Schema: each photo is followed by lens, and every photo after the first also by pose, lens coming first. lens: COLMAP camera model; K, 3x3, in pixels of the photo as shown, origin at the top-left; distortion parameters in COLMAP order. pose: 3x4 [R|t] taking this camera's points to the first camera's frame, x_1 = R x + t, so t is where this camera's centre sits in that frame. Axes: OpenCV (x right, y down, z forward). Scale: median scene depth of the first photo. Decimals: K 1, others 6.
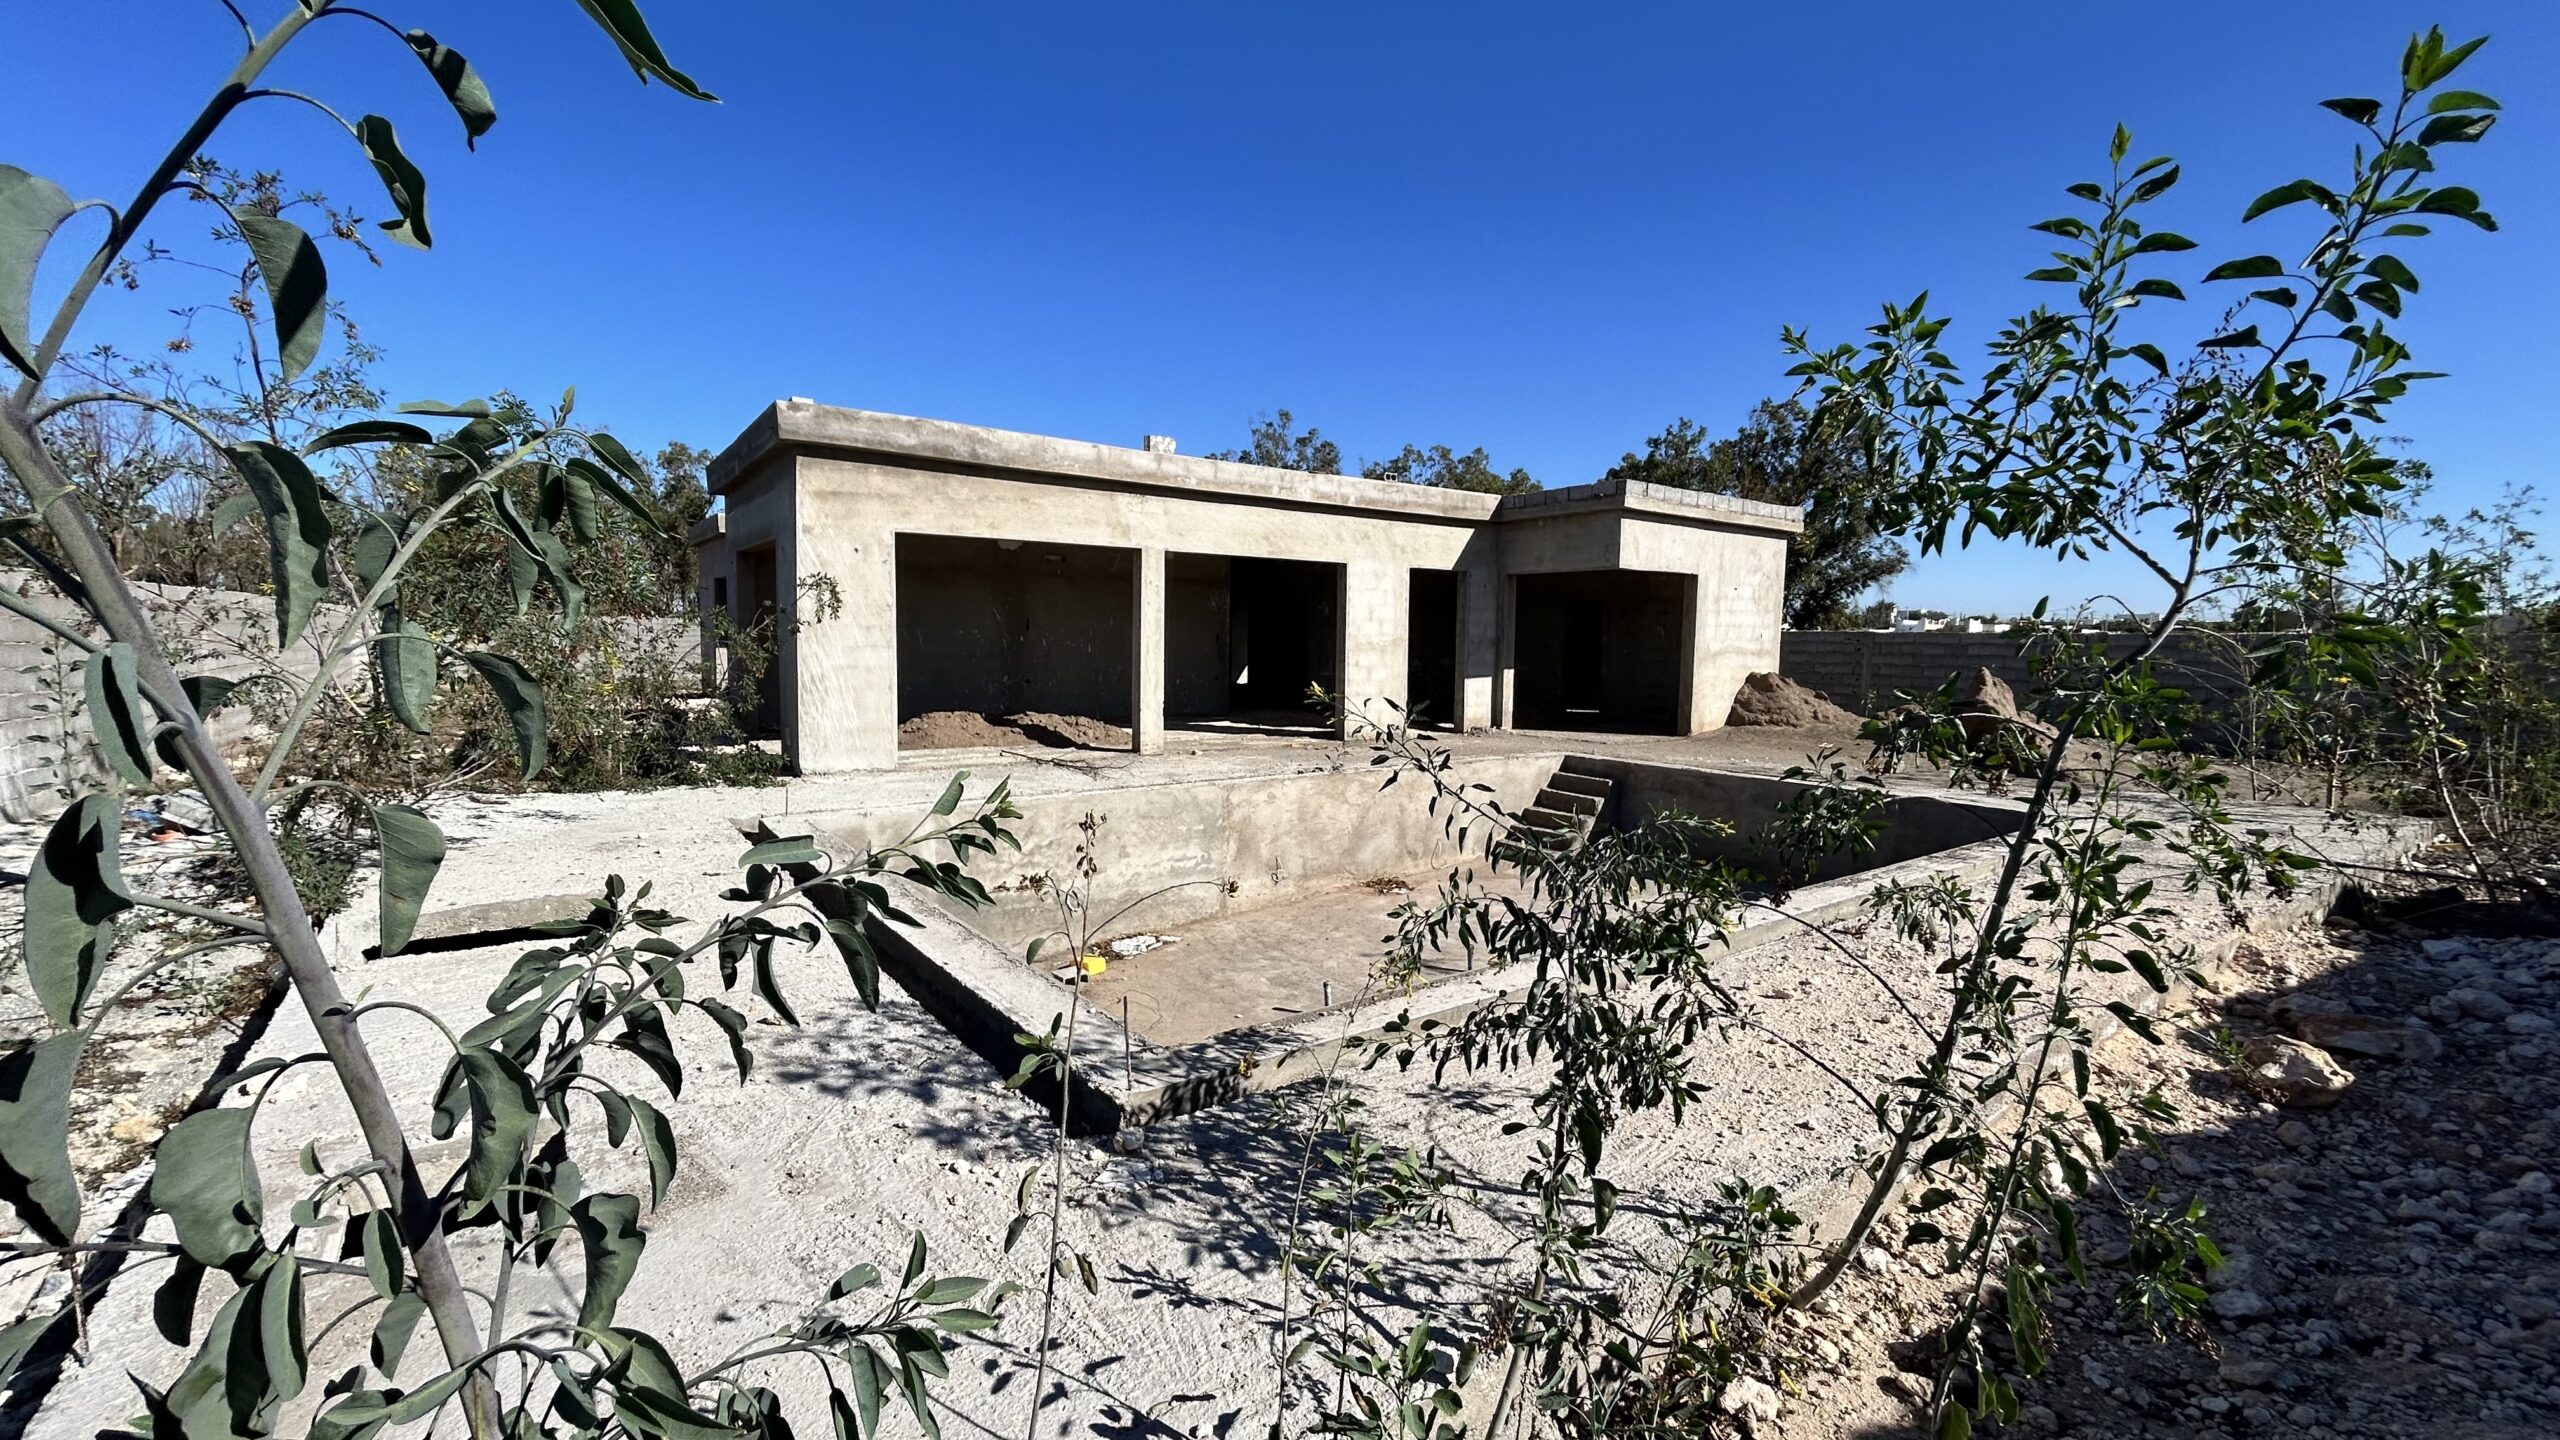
lens RADIAL K [[1037.6, 0, 1279.2], [0, 1037.6, 726.6], [0, 0, 1]] dist [-0.000600, 0.000257]
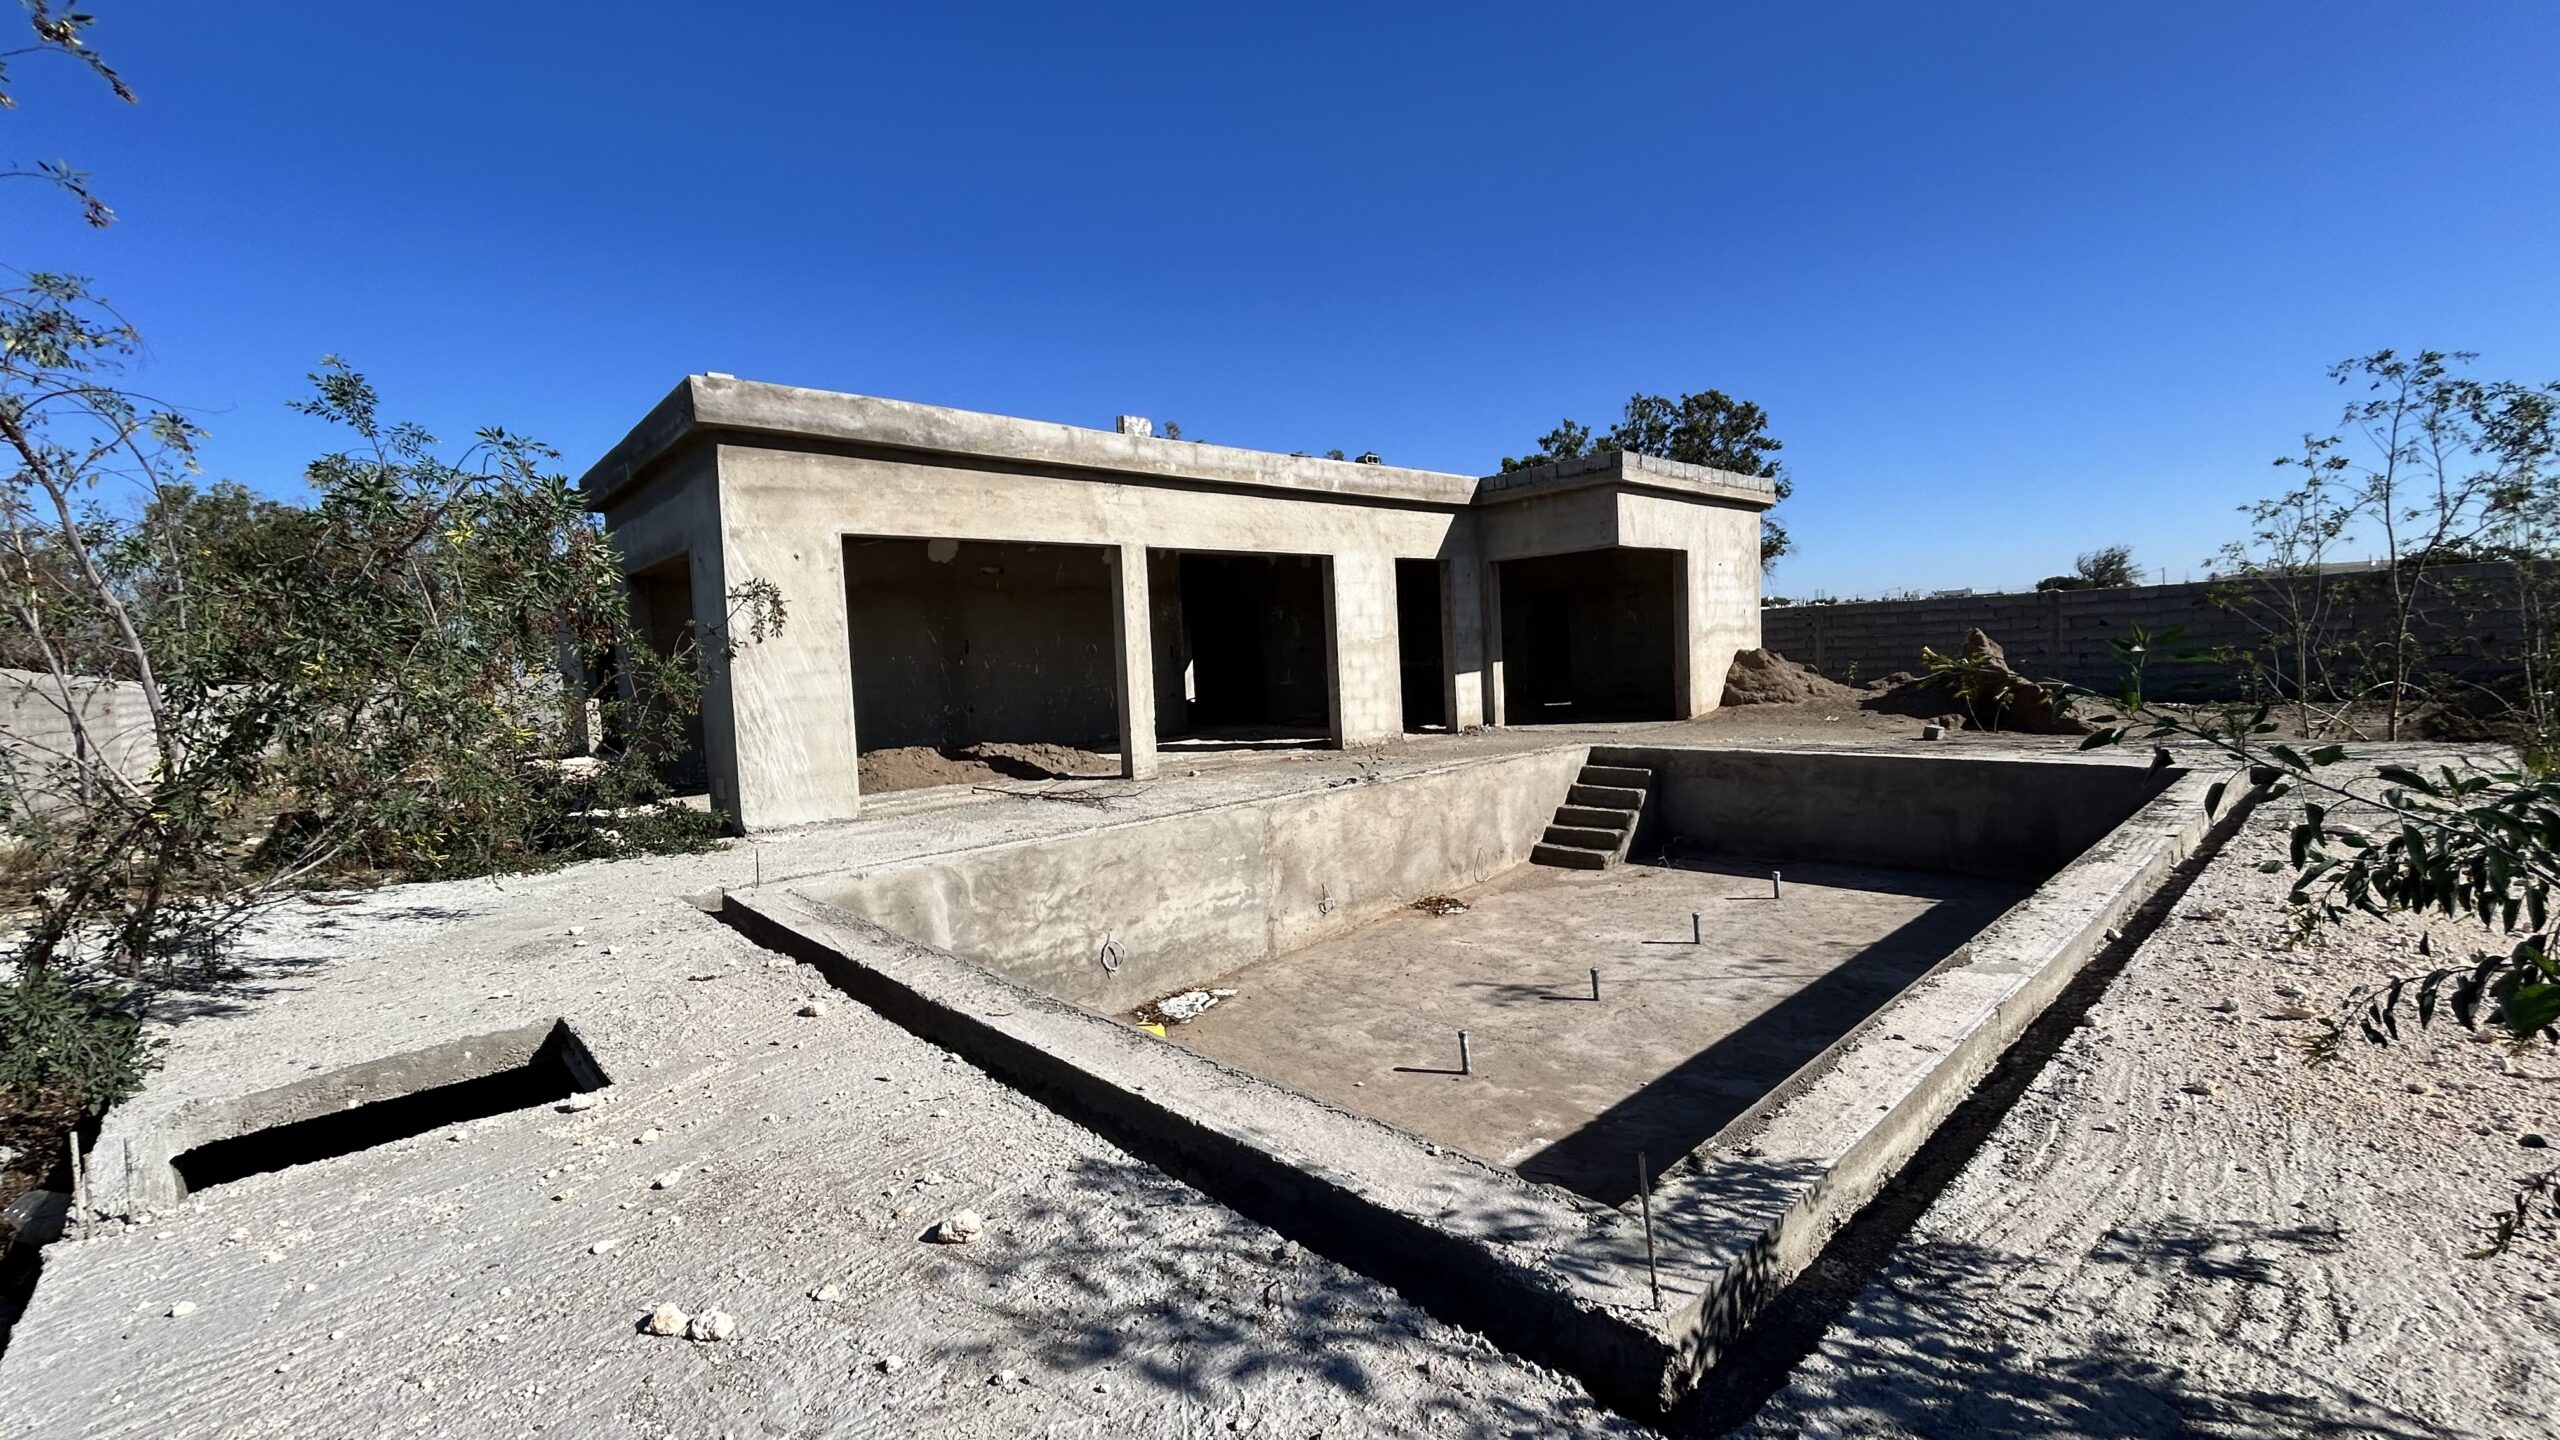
lens RADIAL K [[1037.6, 0, 1276.6], [0, 1037.6, 721.8], [0, 0, 1]] dist [-0.000600, 0.000257]
pose [[0.991308, -0.069090, 0.111961, -0.110877], [0.071835, 0.997202, -0.020666, 0.004651], [-0.110220, 0.028529, 0.993498, 0.119819]]
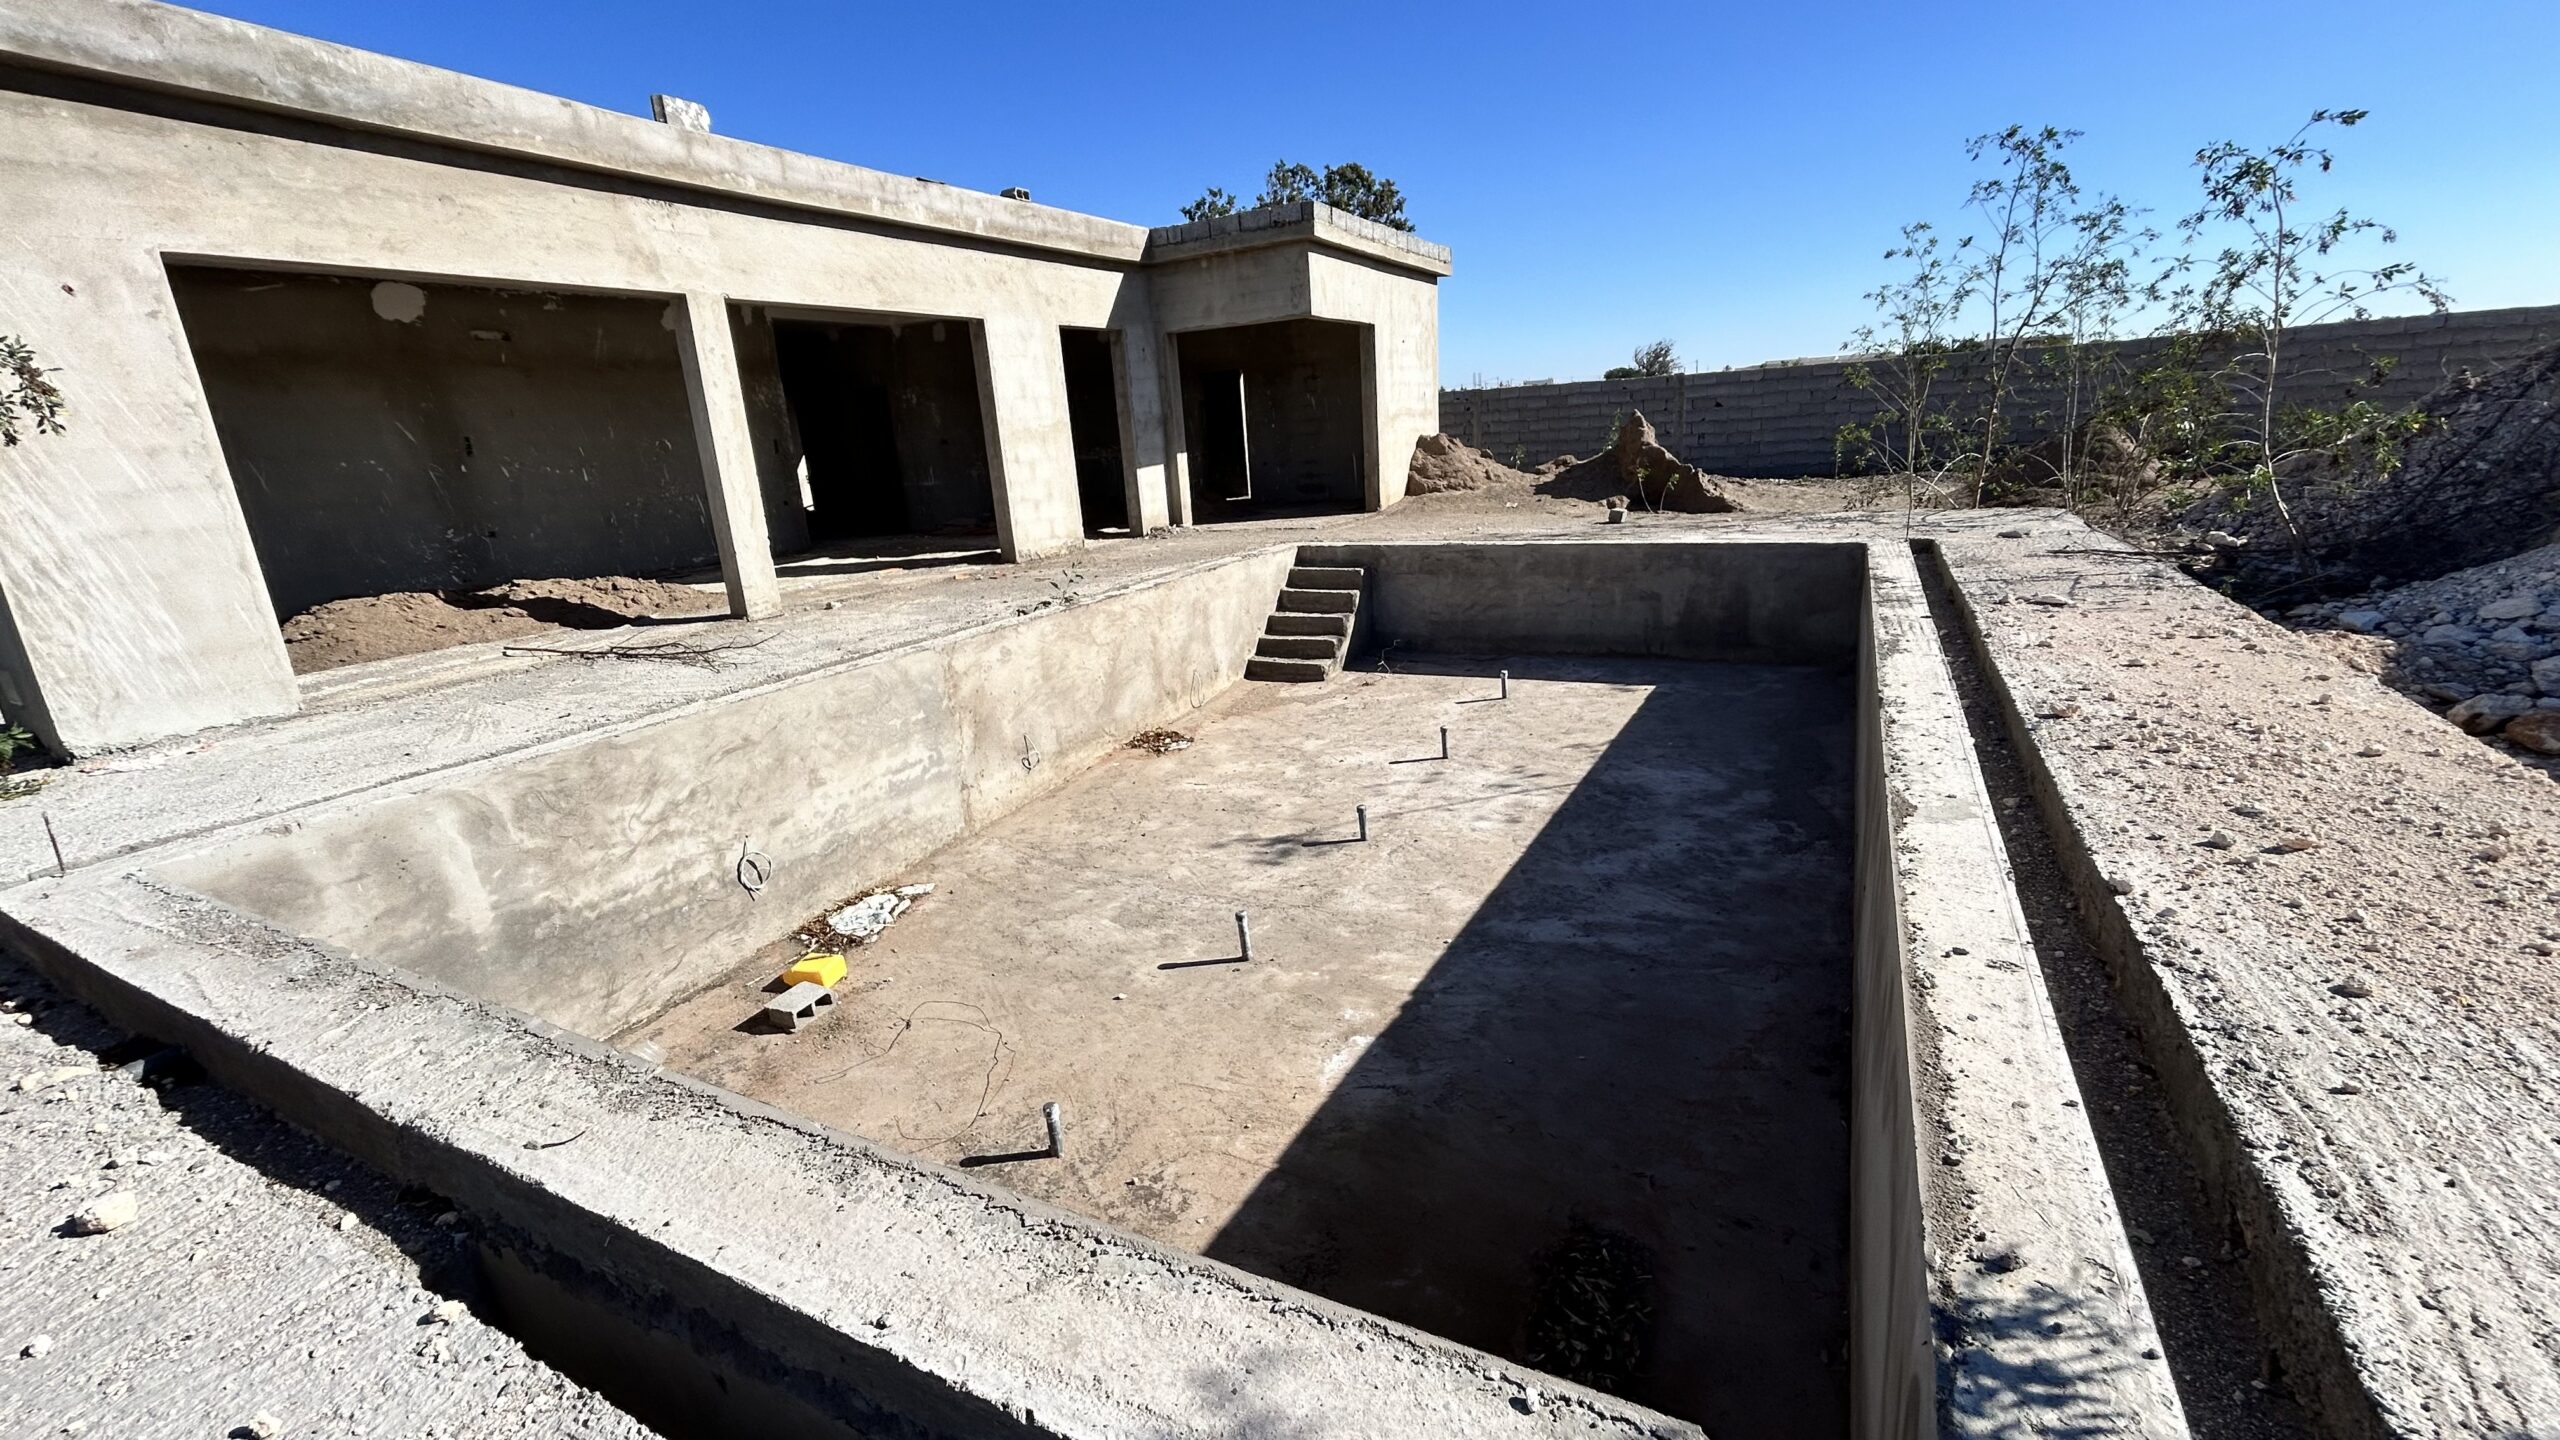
lens RADIAL K [[1037.6, 0, 1272.1], [0, 1037.6, 718.6], [0, 0, 1]] dist [-0.000600, 0.000257]
pose [[0.895575, -0.187024, 0.403692, -0.116401], [0.114169, 0.973579, 0.197763, -0.005294], [-0.430012, -0.131022, 0.893265, 0.254009]]
